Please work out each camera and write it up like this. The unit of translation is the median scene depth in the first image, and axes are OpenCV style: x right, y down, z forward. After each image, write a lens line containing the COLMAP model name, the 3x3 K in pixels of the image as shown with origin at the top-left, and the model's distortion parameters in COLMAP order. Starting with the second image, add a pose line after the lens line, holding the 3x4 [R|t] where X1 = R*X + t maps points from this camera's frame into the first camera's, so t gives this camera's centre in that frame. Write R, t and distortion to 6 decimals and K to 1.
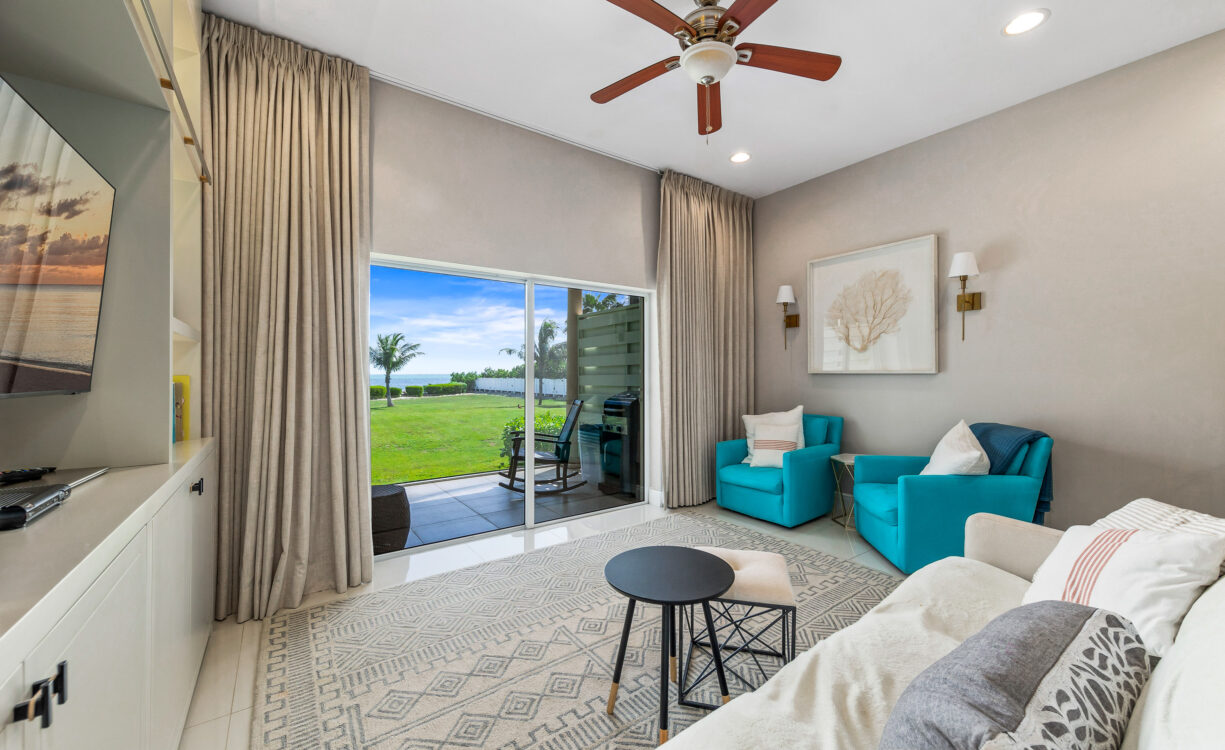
lens RADIAL K [[458.5, 0, 612.5], [0, 458.5, 375.0], [0, 0, 1]] dist [-0.000740, 0.000040]
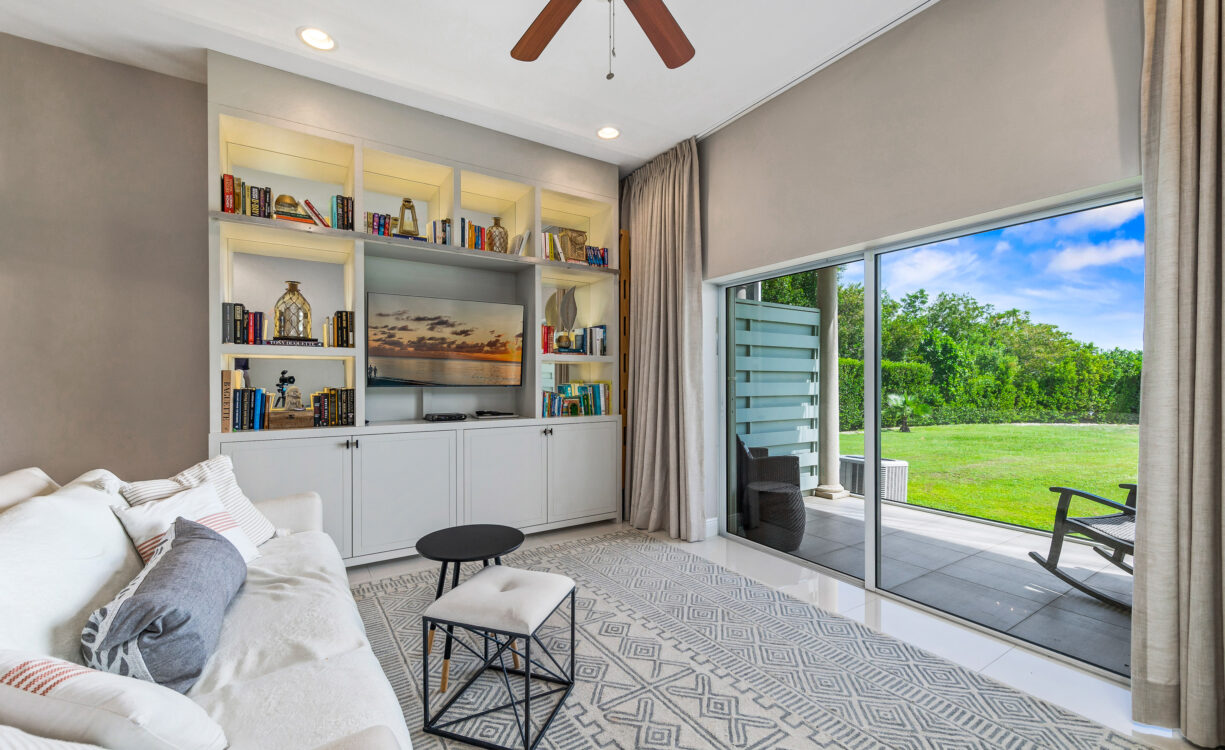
lens RADIAL K [[482.8, 0, 606.9], [0, 482.8, 380.1], [0, 0, 1]] dist [0.010155, -0.000080]
pose [[-0.045770, 0.005638, -0.998936, 0.934755], [-0.000203, 0.999984, 0.005653, -0.007048], [0.998952, 0.000461, -0.045768, 0.950566]]
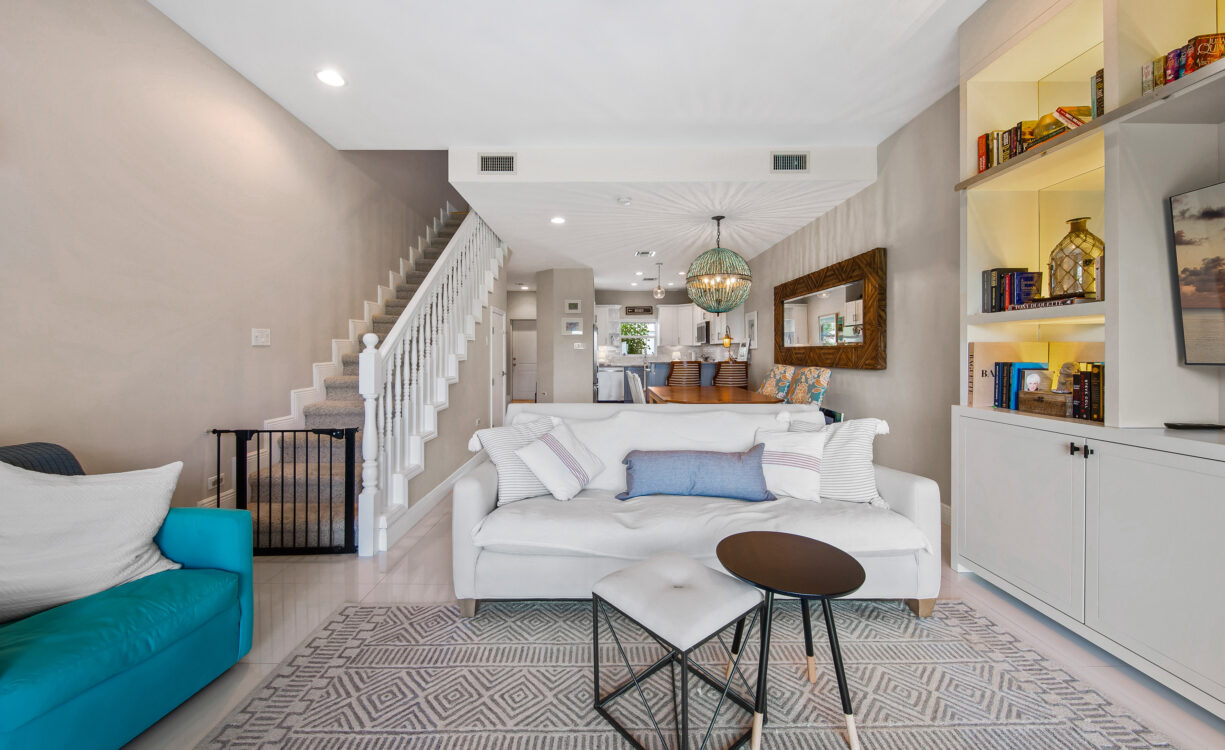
lens RADIAL K [[450.2, 0, 590.5], [0, 450.2, 355.0], [0, 0, 1]] dist [-0.001433, -0.000170]
pose [[-0.812273, 0.003415, 0.583268, -0.052474], [0.004369, 0.999990, 0.000229, 0.000954], [-0.583262, 0.002735, -0.812280, 1.333616]]
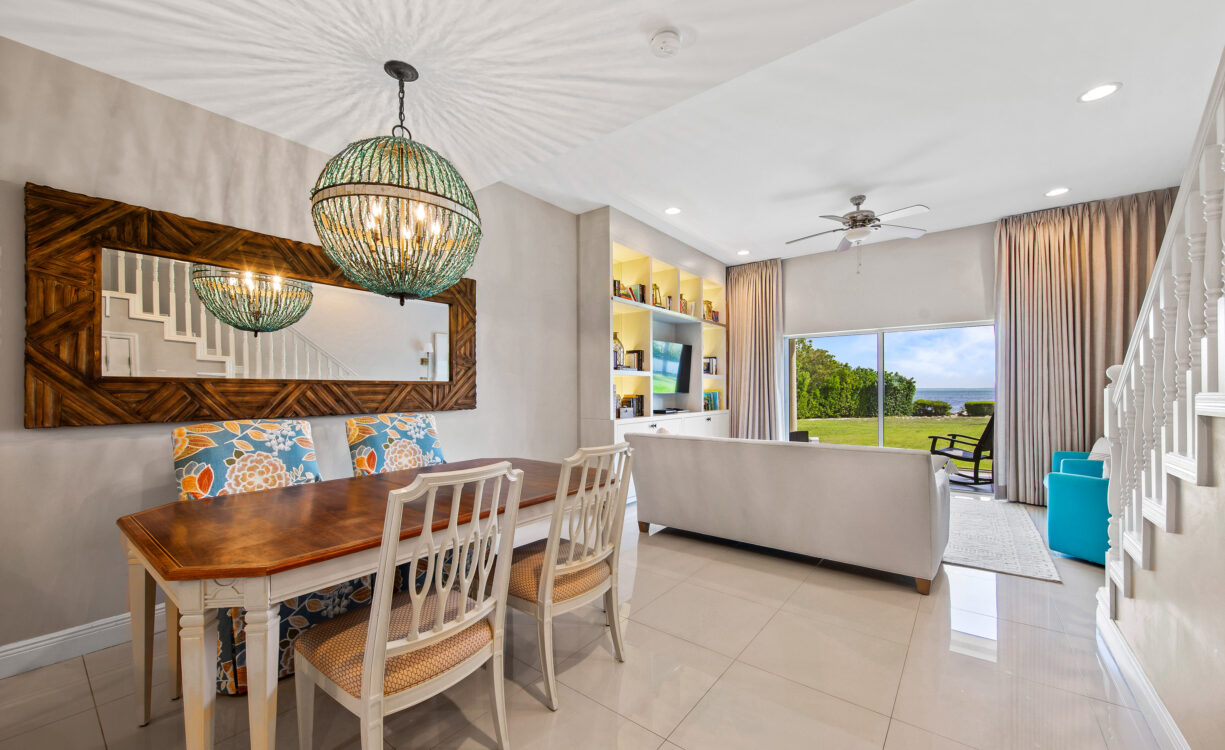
lens RADIAL K [[458.5, 0, 612.5], [0, 458.5, 375.0], [0, 0, 1]] dist [-0.000740, 0.000040]
pose [[0.297511, -0.026303, -0.954356, 1.661560], [0.003438, 0.999643, -0.026479, -0.012679], [0.954712, 0.004596, 0.297496, -0.596323]]
